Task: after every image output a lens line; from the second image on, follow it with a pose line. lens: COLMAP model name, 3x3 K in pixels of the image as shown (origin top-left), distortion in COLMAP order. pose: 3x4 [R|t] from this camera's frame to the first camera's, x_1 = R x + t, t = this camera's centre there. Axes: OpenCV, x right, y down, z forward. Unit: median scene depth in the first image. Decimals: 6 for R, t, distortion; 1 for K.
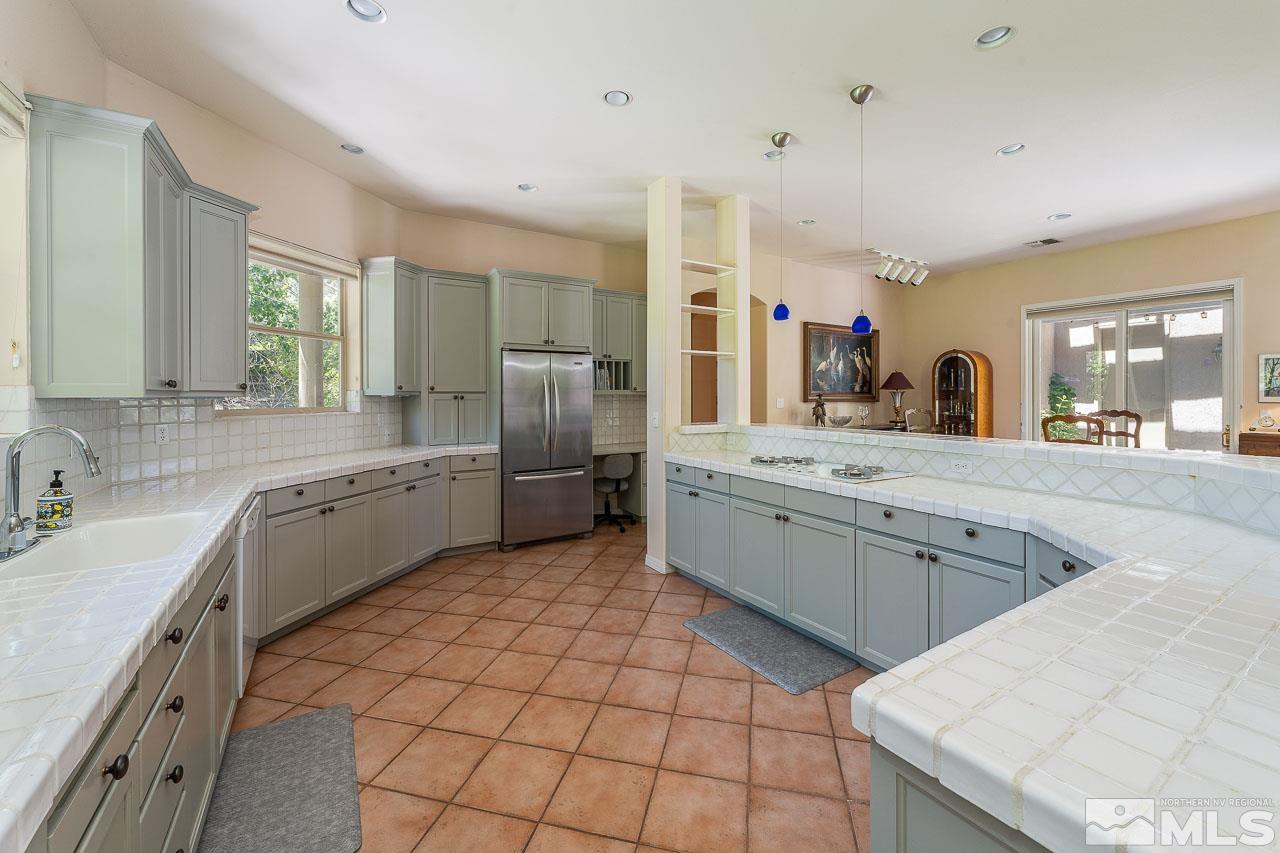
lens RADIAL K [[546.6, 0, 635.2], [0, 546.6, 395.6], [0, 0, 1]] dist [0.011501, -0.000101]
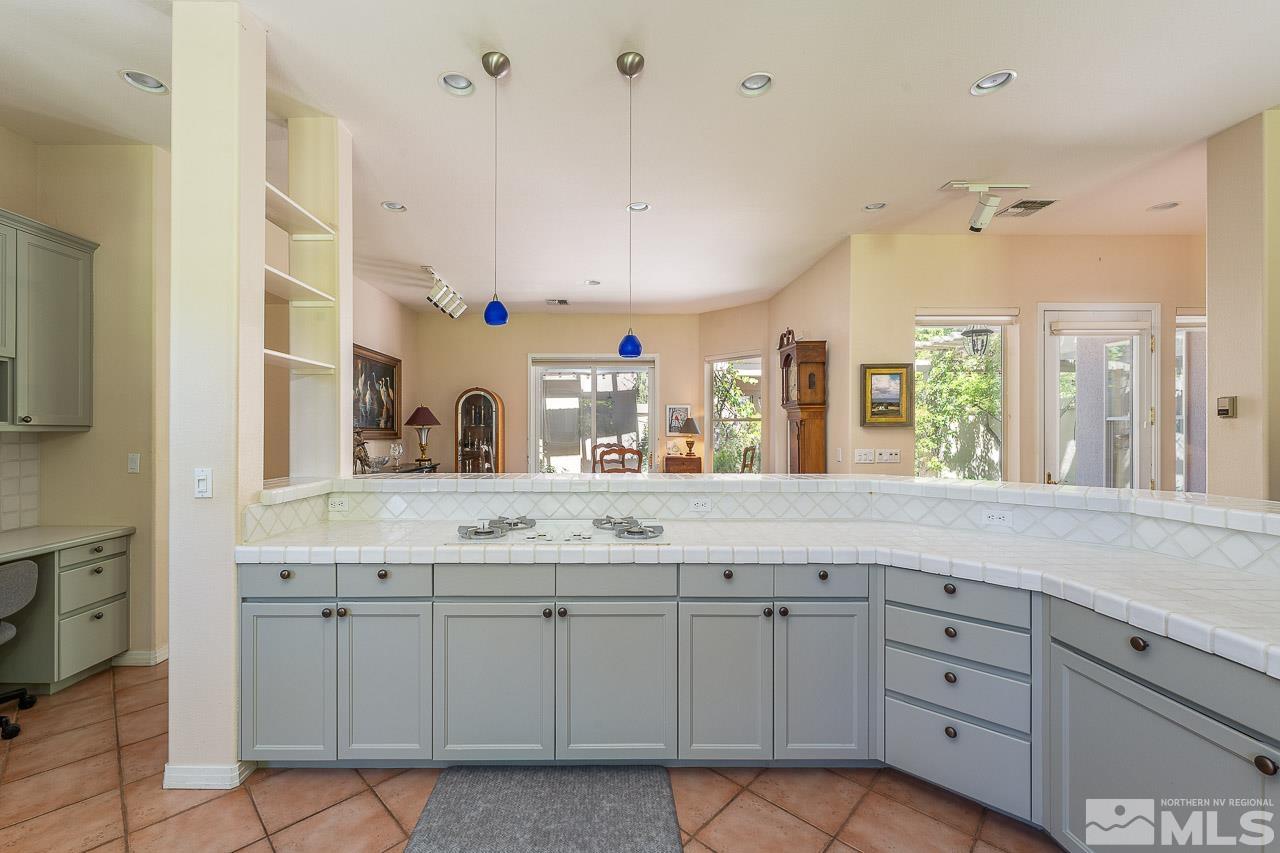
lens RADIAL K [[512.2, 0, 641.9], [0, 512.2, 429.5], [0, 0, 1]] dist [-0.001512, 0.000002]
pose [[0.491705, 0.003190, 0.870756, -0.105606], [0.001047, 0.999990, -0.004254, -0.001040], [-0.870761, 0.003003, 0.491696, 0.266672]]
